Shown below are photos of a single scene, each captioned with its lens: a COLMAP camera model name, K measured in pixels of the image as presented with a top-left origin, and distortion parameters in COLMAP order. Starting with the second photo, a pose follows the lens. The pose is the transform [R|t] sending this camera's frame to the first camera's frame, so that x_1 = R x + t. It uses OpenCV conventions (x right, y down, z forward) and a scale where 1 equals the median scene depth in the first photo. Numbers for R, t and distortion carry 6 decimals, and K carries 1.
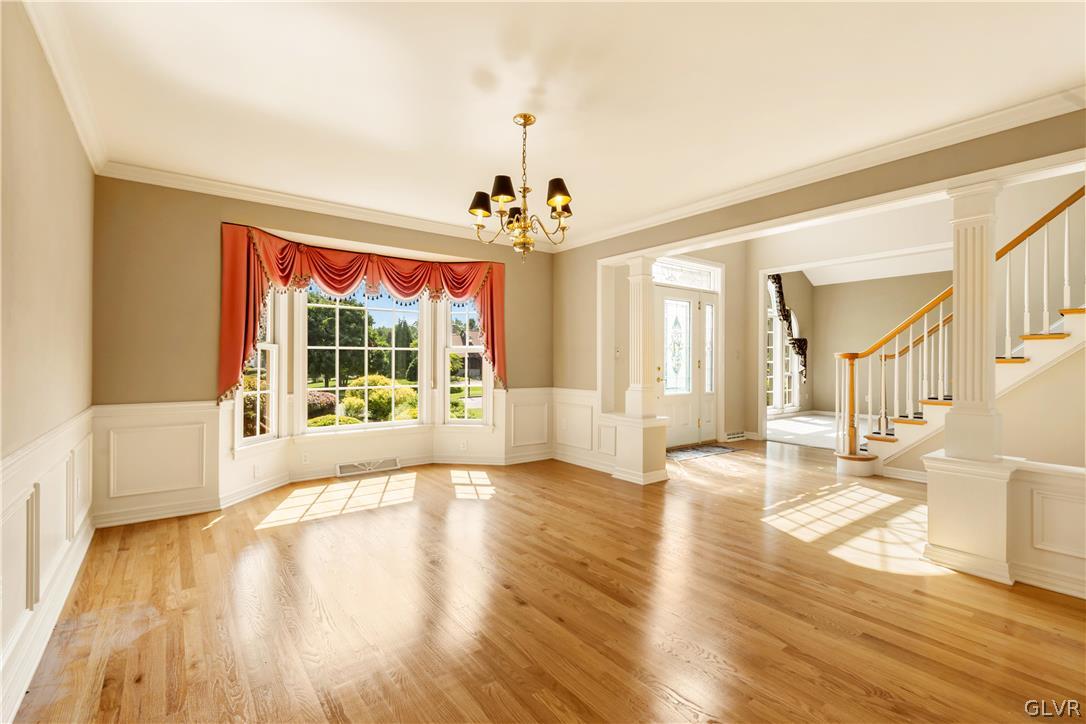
lens RADIAL K [[483.7, 0, 539.5], [0, 483.7, 359.5], [0, 0, 1]] dist [0.001619, 0.000233]
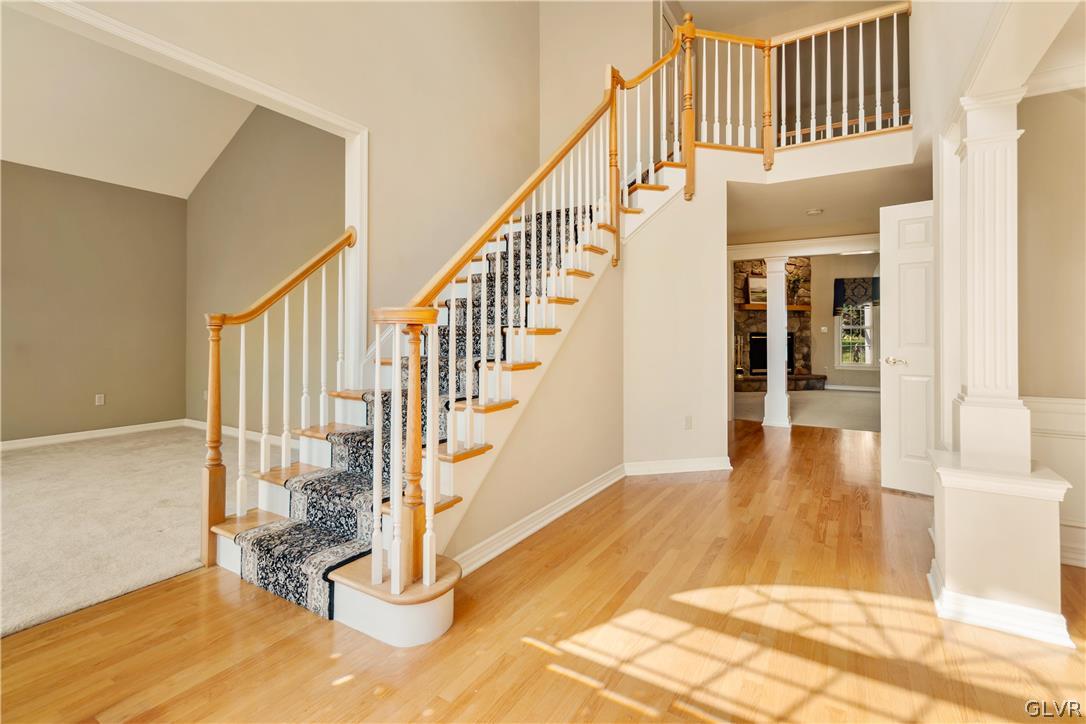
lens RADIAL K [[498.1, 0, 547.5], [0, 498.1, 343.7], [0, 0, 1]] dist [-0.000418, -0.000033]
pose [[-0.367454, -0.023085, 0.929755, 0.342265], [-0.004474, 0.999724, 0.023054, 0.003161], [-0.930031, 0.004311, -0.367456, 1.381995]]
